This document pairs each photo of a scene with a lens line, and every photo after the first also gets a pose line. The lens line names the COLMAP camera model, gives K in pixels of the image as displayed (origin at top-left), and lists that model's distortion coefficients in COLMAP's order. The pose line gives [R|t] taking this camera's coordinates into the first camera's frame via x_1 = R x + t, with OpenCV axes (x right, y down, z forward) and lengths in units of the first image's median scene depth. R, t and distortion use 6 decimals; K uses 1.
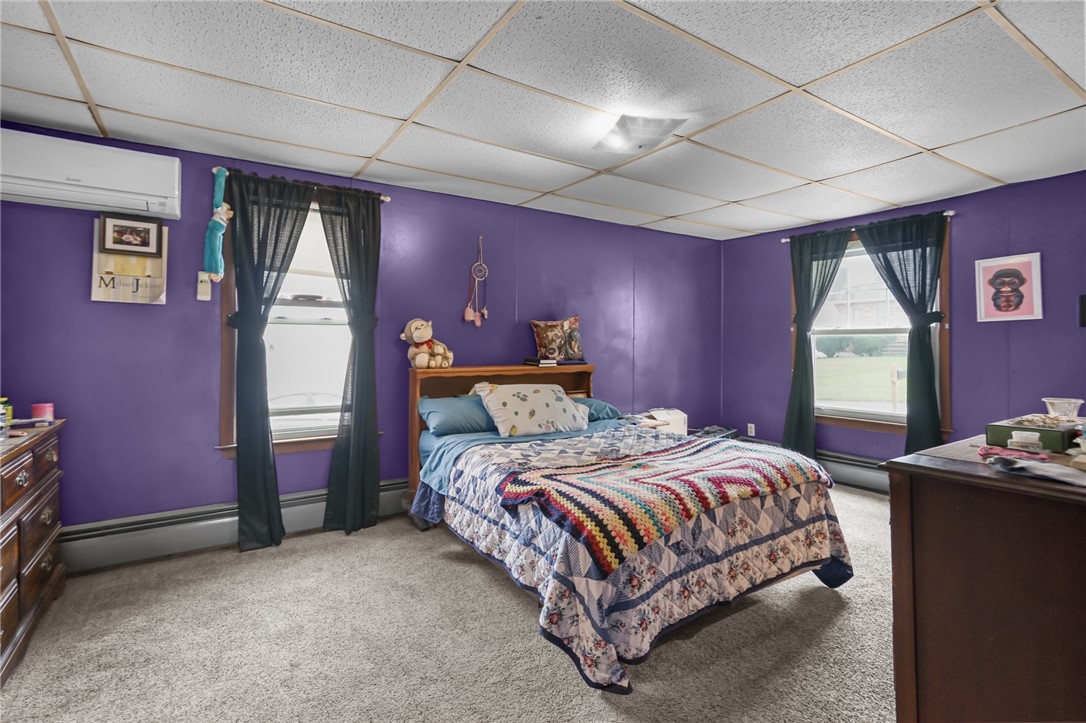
lens RADIAL K [[527.6, 0, 545.9], [0, 527.6, 354.7], [0, 0, 1]] dist [0.003371, 0.004639]
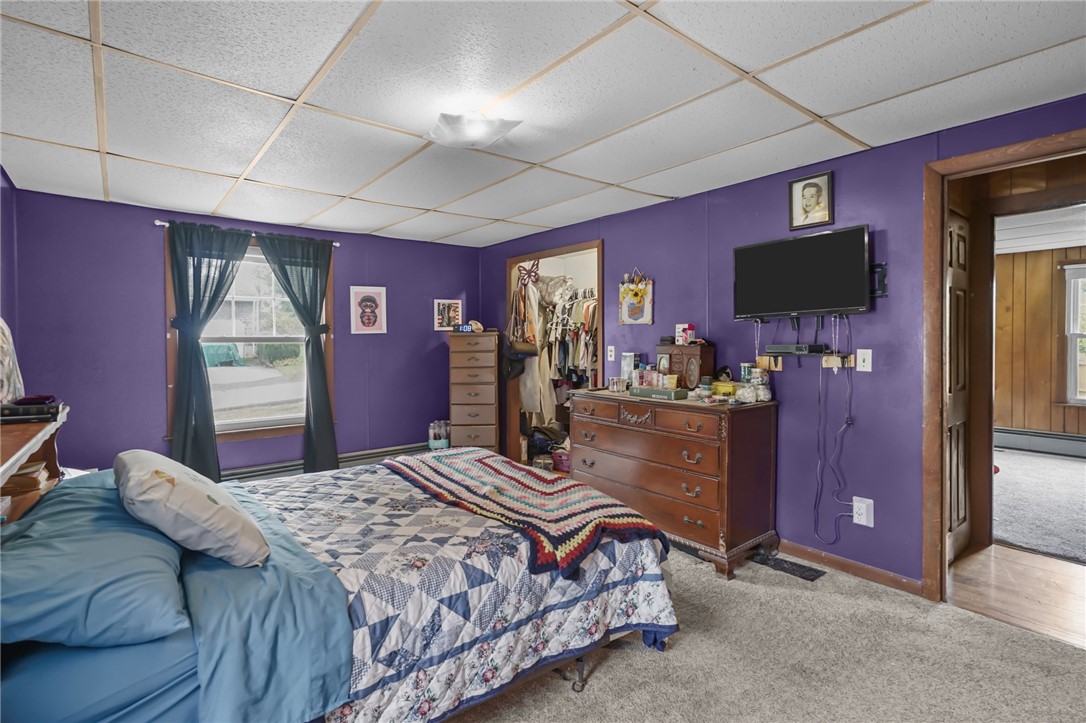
lens RADIAL K [[527.6, 0, 545.1], [0, 527.6, 352.8], [0, 0, 1]] dist [0.003371, 0.004639]
pose [[-0.092097, -0.025821, 0.995415, -0.514726], [0.023858, 0.999320, 0.028130, -0.041215], [-0.995464, 0.026339, -0.091419, 0.659947]]
